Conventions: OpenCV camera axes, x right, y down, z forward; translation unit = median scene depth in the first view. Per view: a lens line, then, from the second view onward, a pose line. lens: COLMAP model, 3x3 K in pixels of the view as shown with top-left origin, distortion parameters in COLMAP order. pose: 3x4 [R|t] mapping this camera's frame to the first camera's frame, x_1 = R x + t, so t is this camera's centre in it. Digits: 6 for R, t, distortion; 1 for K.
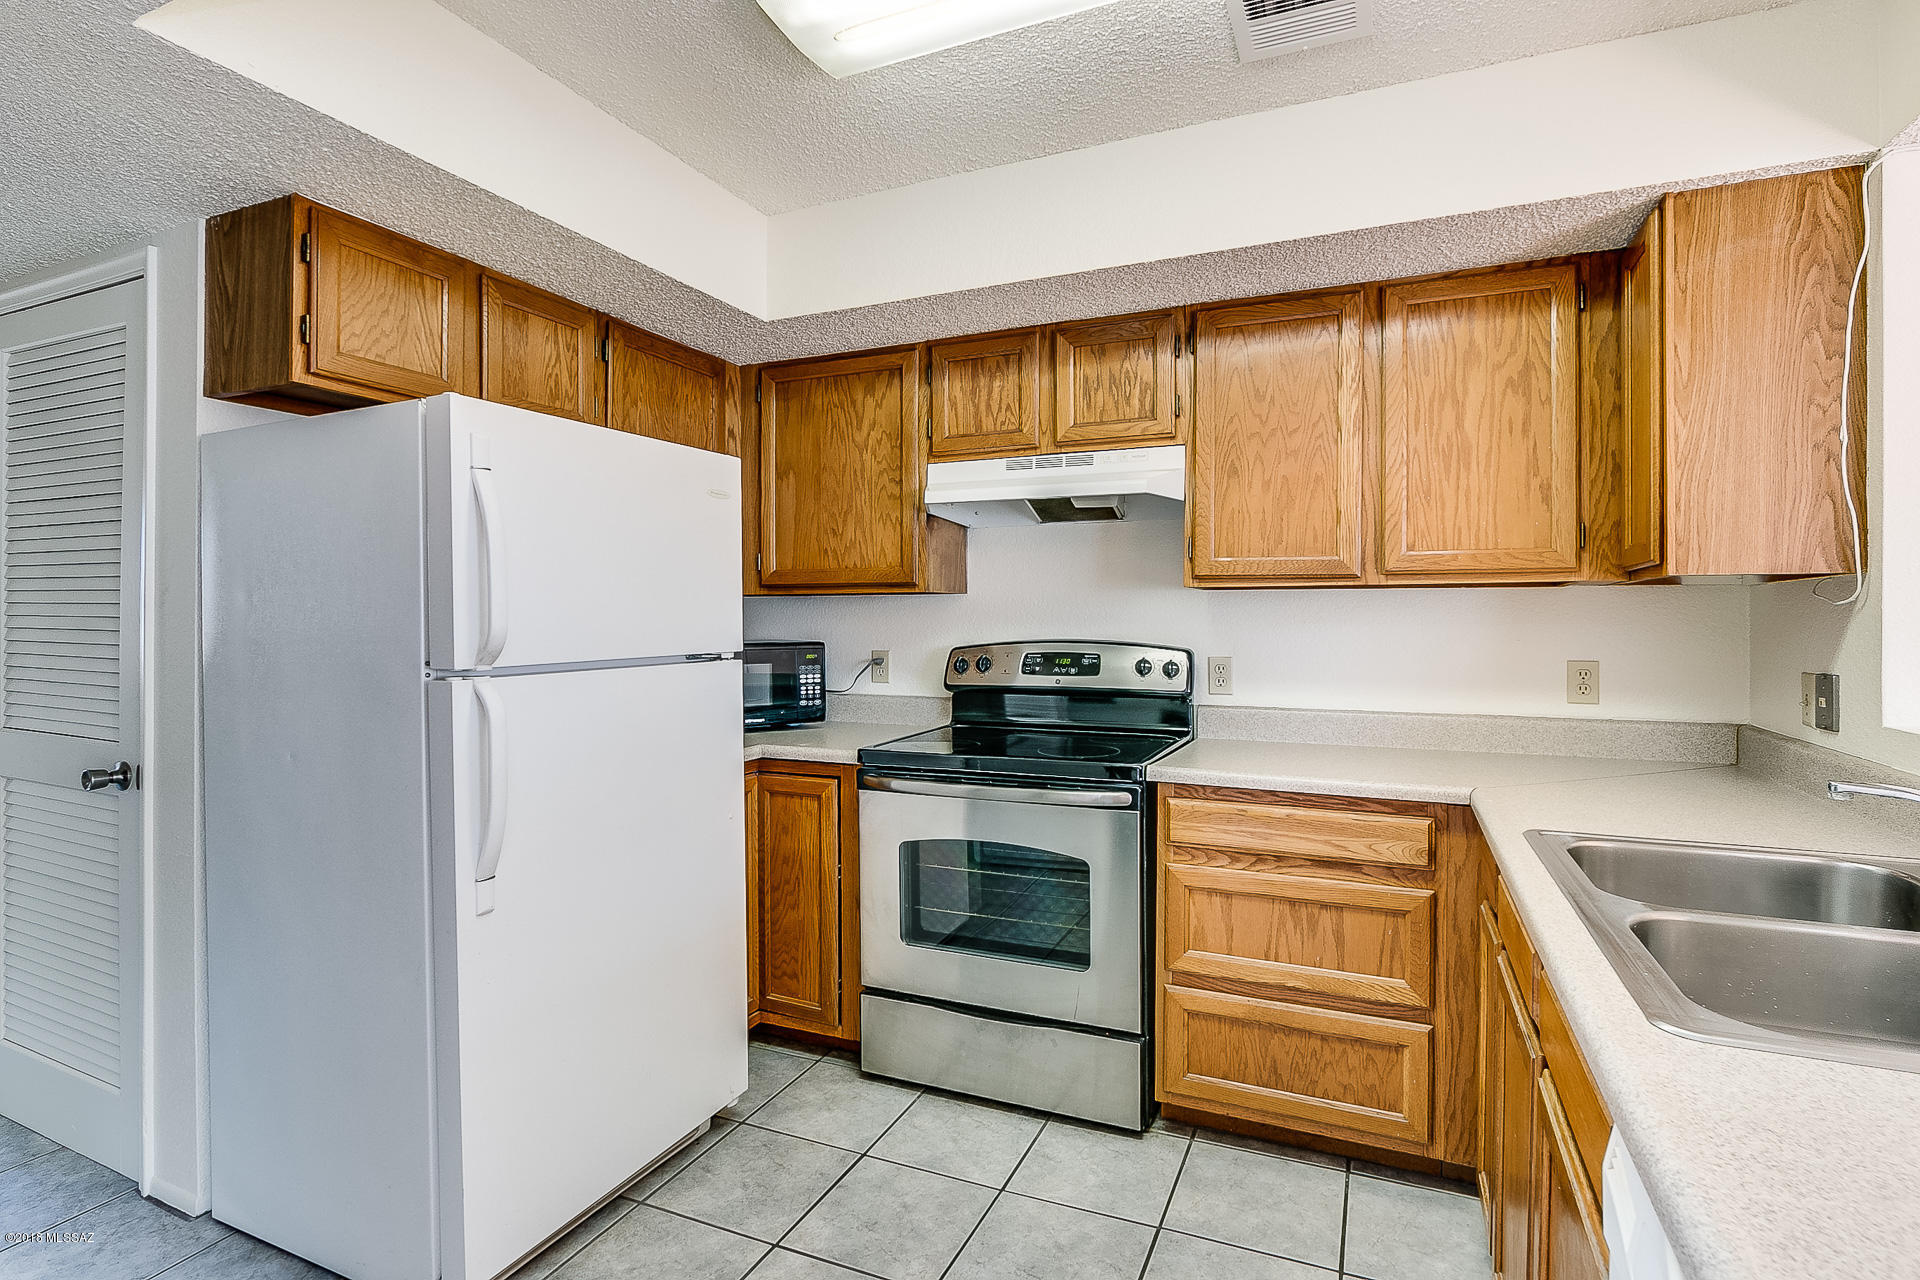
lens RADIAL K [[941.8, 0, 930.7], [0, 941.8, 623.0], [0, 0, 1]] dist [-0.014825, 0.008855]
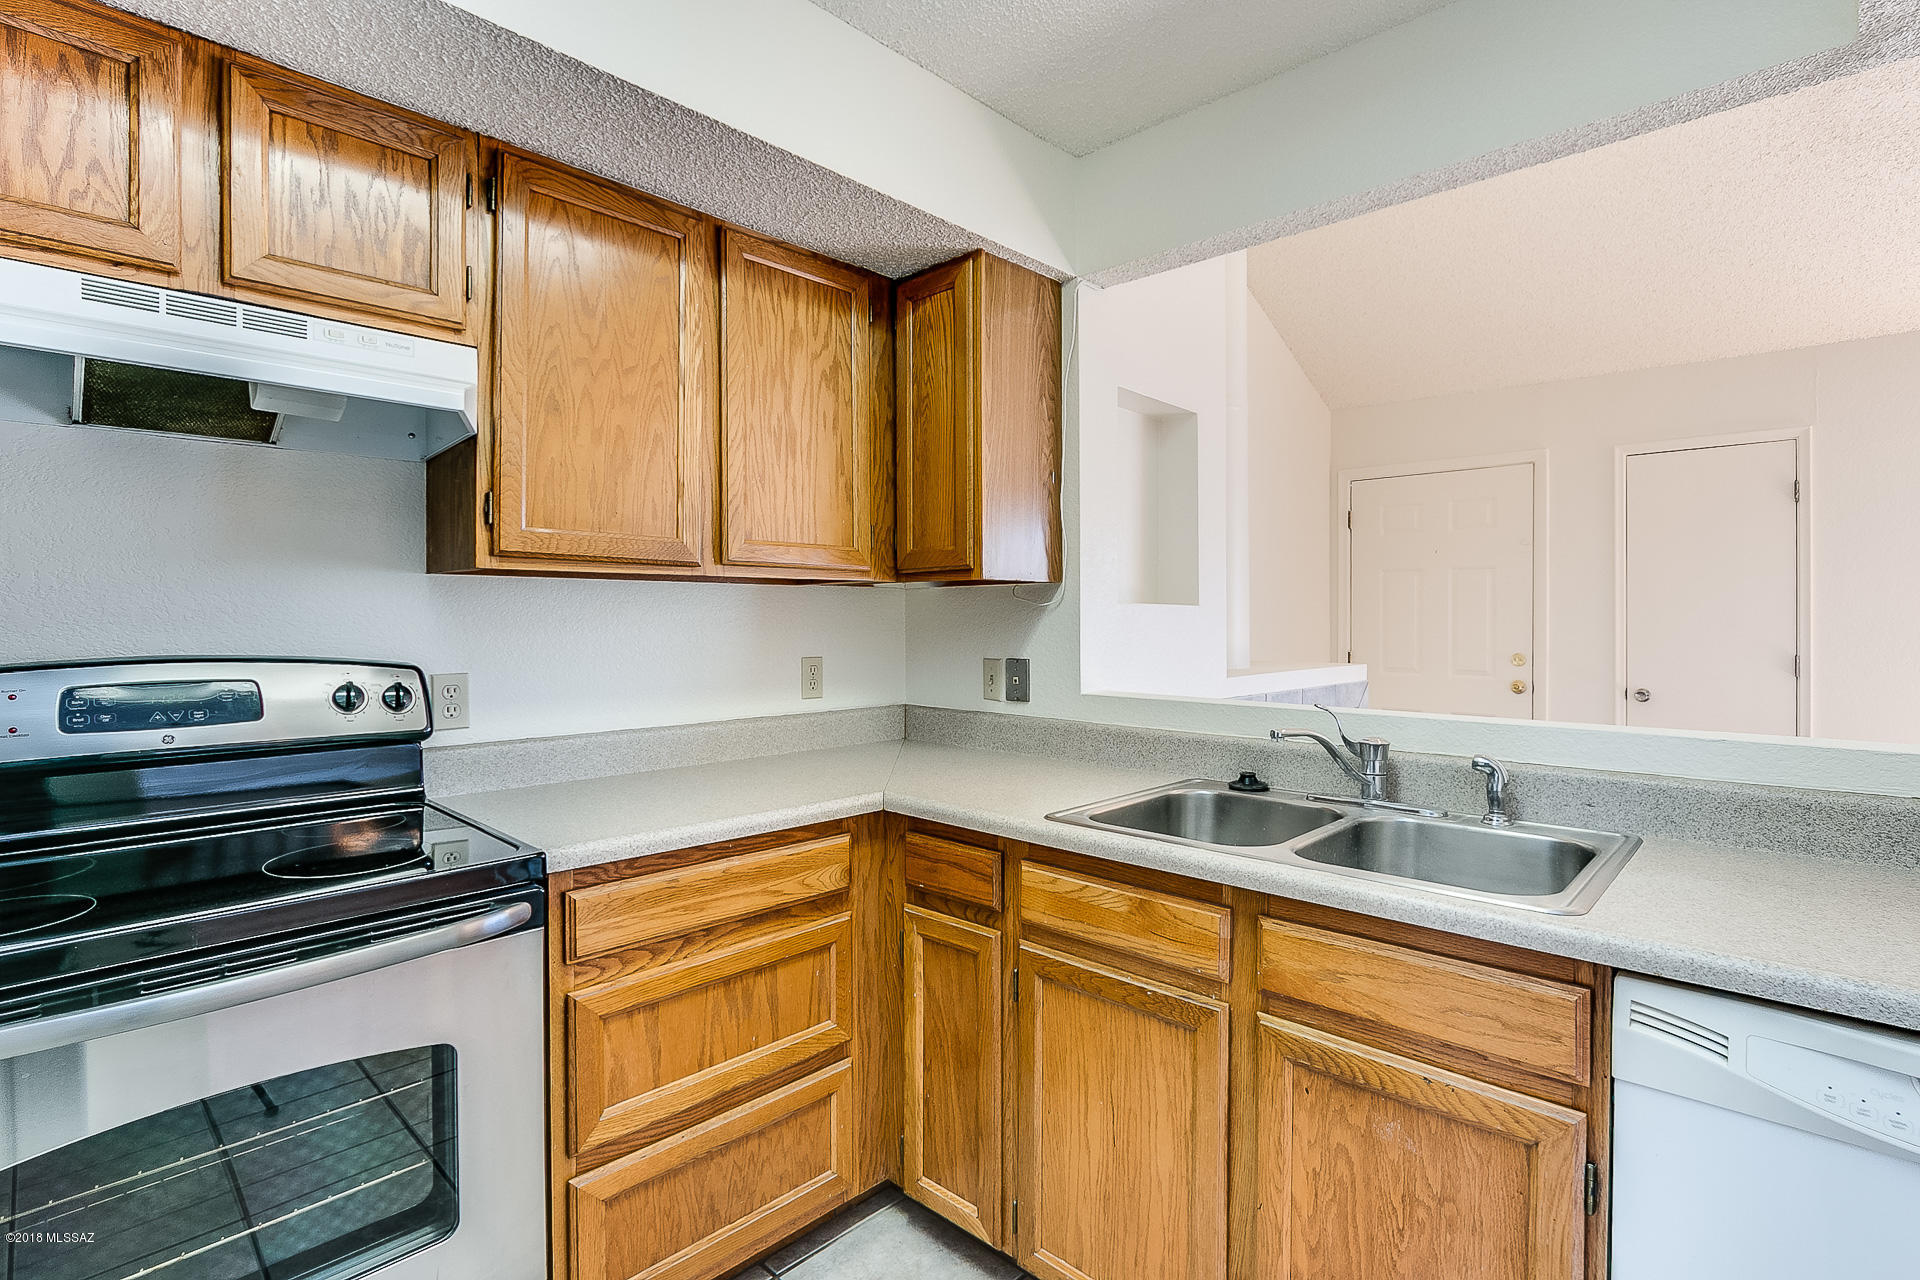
lens RADIAL K [[941.8, 0, 1042.4], [0, 941.8, 627.9], [0, 0, 1]] dist [-0.014825, 0.008855]
pose [[0.312943, -0.011414, 0.949703, -0.249664], [0.006889, 0.999929, 0.009748, -0.000557], [-0.949747, 0.003492, 0.313000, 0.473805]]
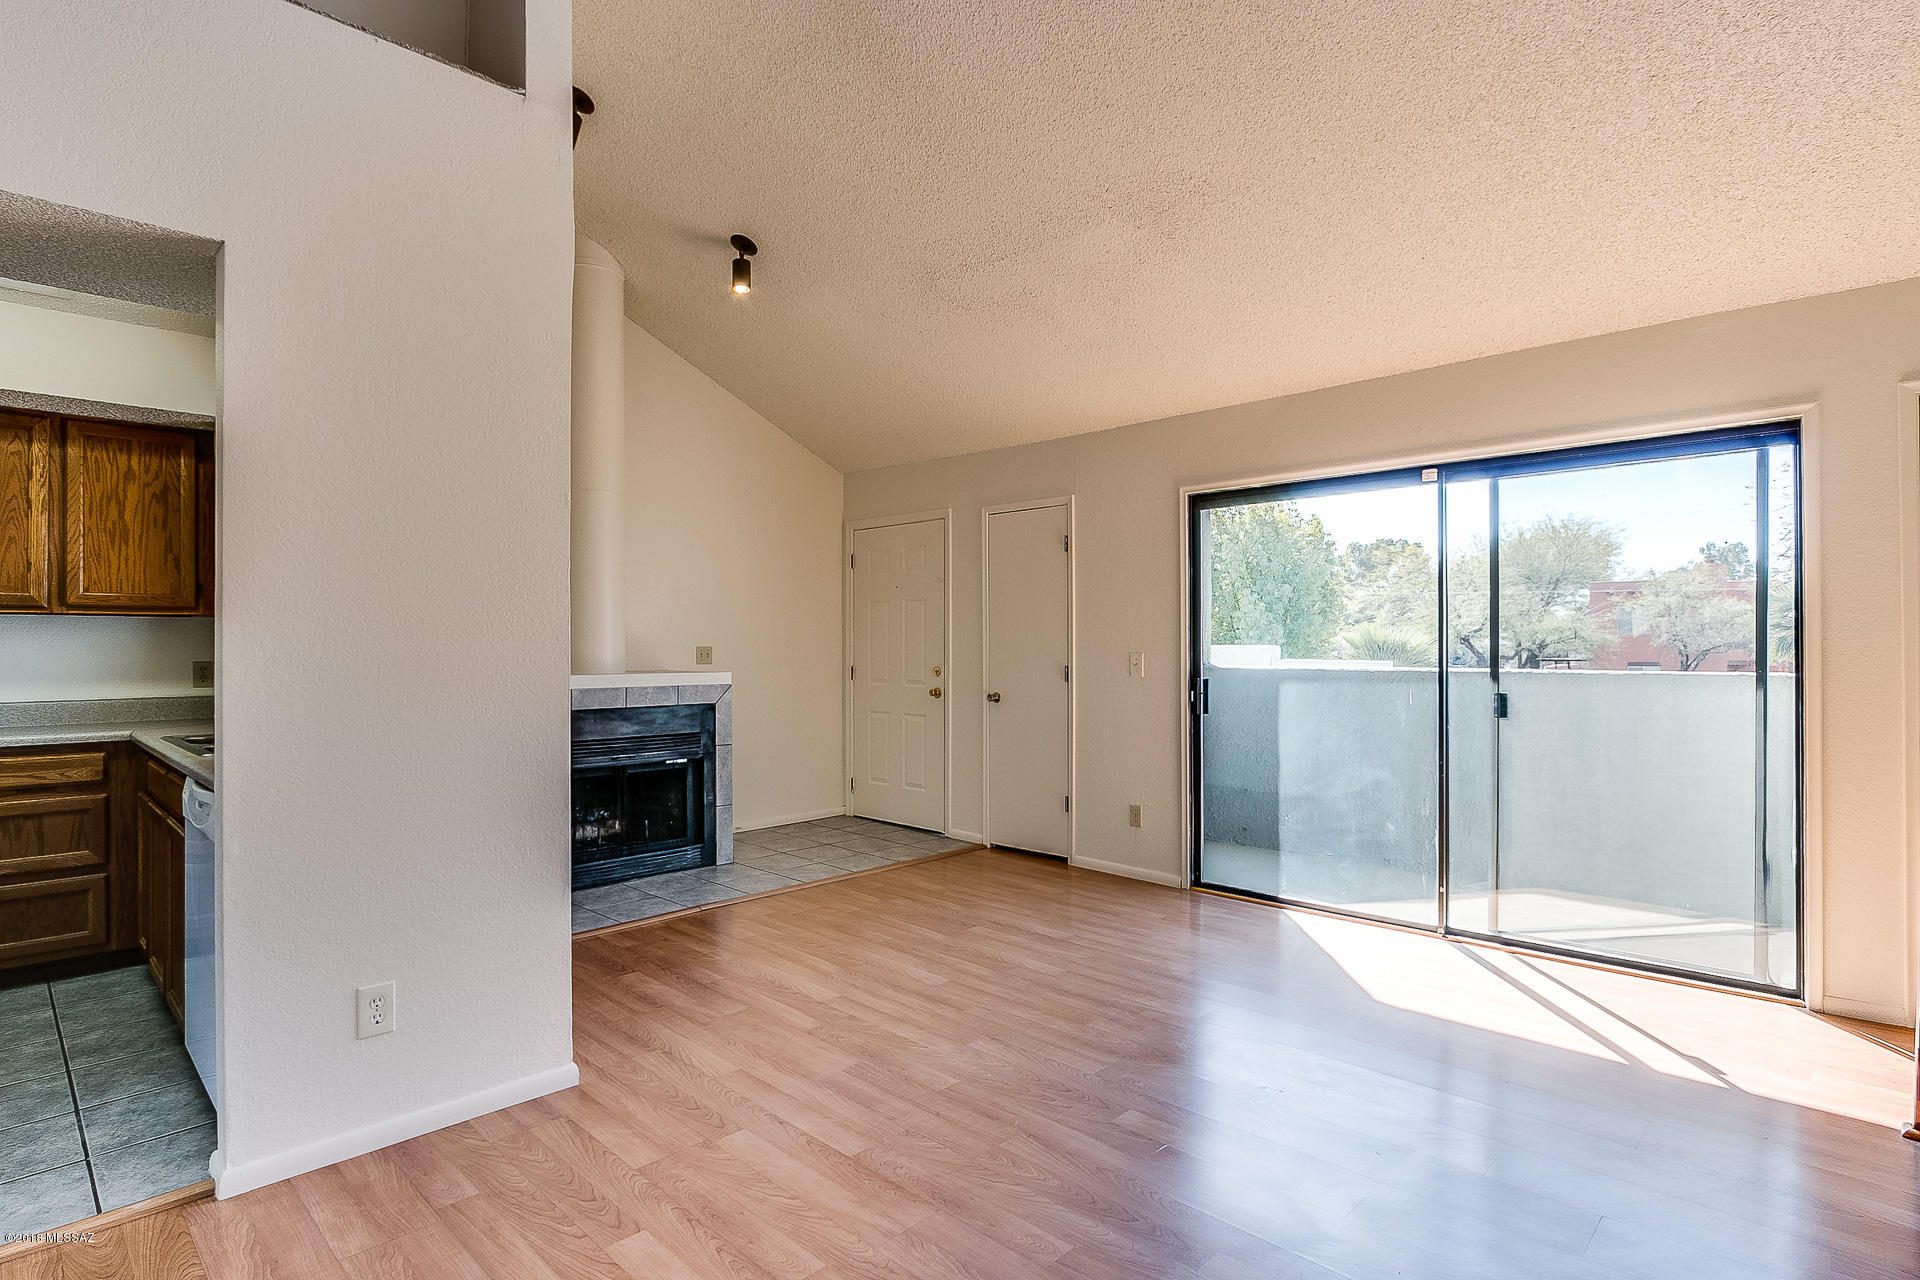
lens RADIAL K [[949.2, 0, 949.2], [0, 949.2, 642.0], [0, 0, 1]] dist [-0.023305, 0.002605]
pose [[0.312347, 0.000259, 0.949968, -0.534411], [0.008353, 0.999961, -0.003020, 0.024100], [-0.949931, 0.008879, 0.312332, -0.884506]]
